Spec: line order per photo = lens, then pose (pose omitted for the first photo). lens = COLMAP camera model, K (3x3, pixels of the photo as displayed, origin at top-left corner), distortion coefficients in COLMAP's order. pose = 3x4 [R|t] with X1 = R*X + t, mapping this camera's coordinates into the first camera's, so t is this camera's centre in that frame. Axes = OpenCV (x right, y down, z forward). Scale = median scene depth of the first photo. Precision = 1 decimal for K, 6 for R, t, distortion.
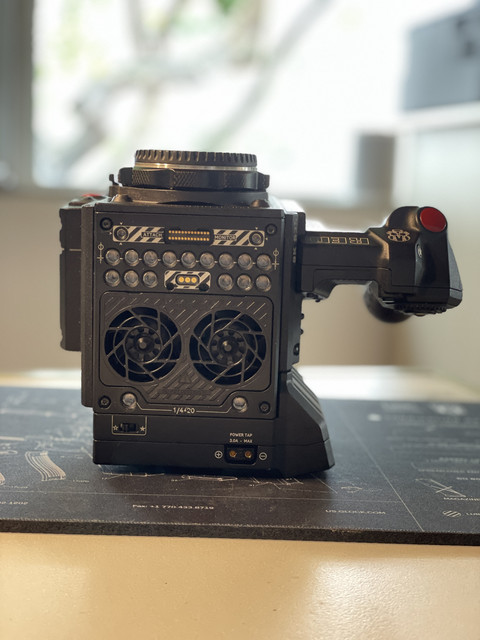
lens RADIAL K [[965.5, 0, 240.0], [0, 965.5, 320.0], [0, 0, 1]] dist [0.140096, -0.643930]
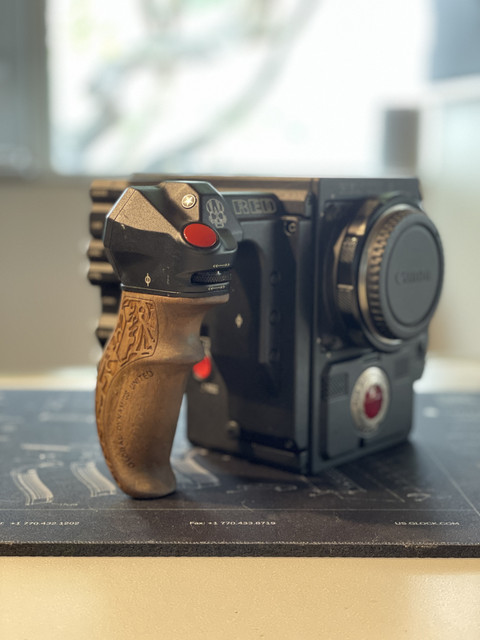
lens RADIAL K [[965.5, 0, 240.0], [0, 965.5, 320.0], [0, 0, 1]] dist [0.140096, -0.643930]
pose [[0.999274, -0.029927, -0.023569, -0.032353], [0.030484, 0.999256, 0.023623, -0.025481], [0.022844, -0.024324, 0.999443, 0.060978]]
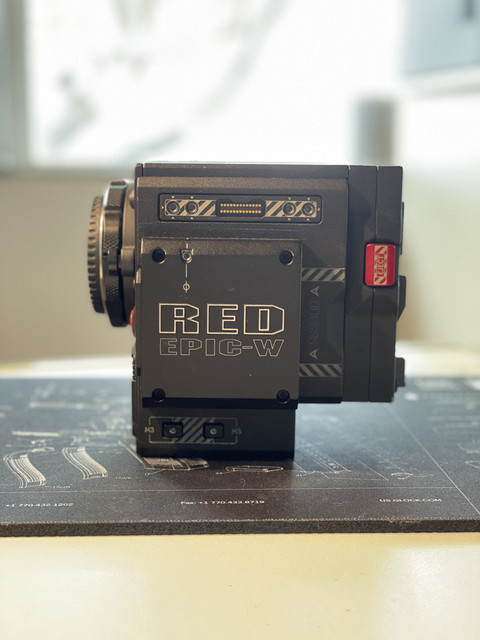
lens RADIAL K [[965.5, 0, 240.0], [0, 965.5, 320.0], [0, 0, 1]] dist [0.140096, -0.643930]
pose [[0.999263, -0.038391, 0.000266, -0.043142], [0.038365, 0.998808, 0.030176, -0.017314], [-0.001424, -0.030143, 0.999545, 0.035232]]
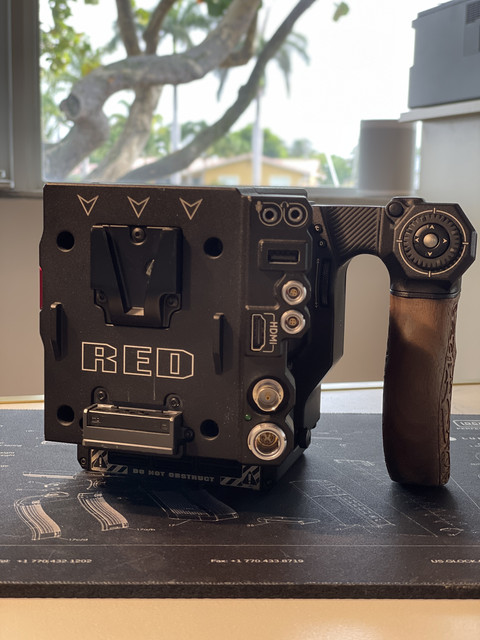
lens RADIAL K [[965.5, 0, 240.0], [0, 965.5, 320.0], [0, 0, 1]] dist [0.140096, -0.643930]
pose [[0.999690, -0.024866, -0.000902, -0.075387], [0.024871, 0.999672, 0.006086, -0.029001], [0.000750, -0.006106, 0.999981, 0.121415]]
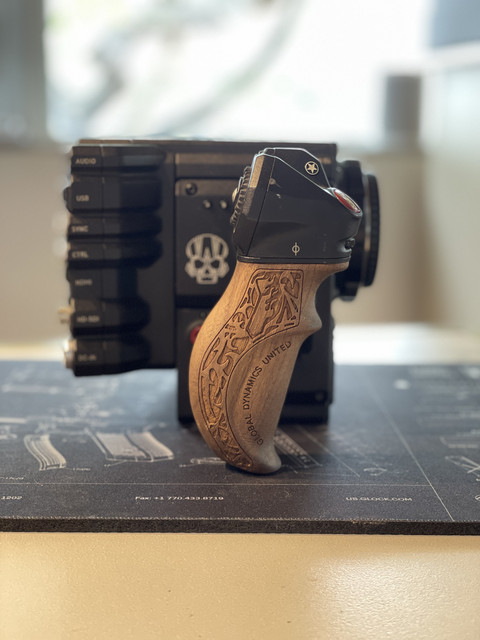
lens RADIAL K [[965.5, 0, 240.0], [0, 965.5, 320.0], [0, 0, 1]] dist [0.140096, -0.643930]
pose [[0.999005, -0.027251, -0.035307, 0.024634], [0.029145, 0.998100, 0.054289, -0.022925], [0.033761, -0.055264, 0.997901, 0.091537]]
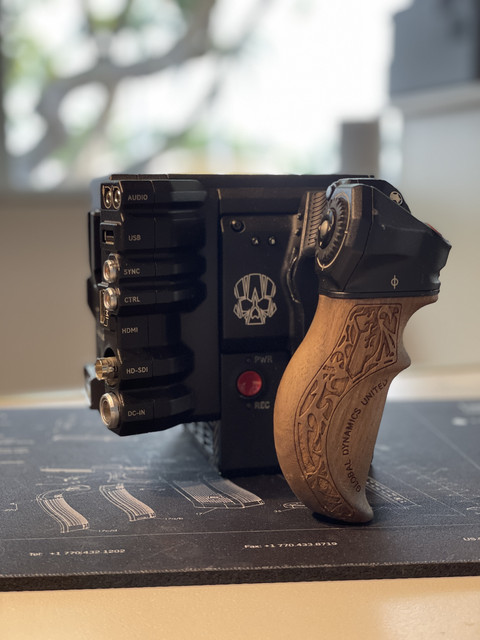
lens RADIAL K [[965.5, 0, 240.0], [0, 965.5, 320.0], [0, 0, 1]] dist [0.140096, -0.643930]
pose [[0.998148, -0.053077, 0.029732, -0.125094], [0.052893, 0.998576, 0.006949, -0.017356], [-0.030058, -0.005363, 0.999534, 0.124774]]
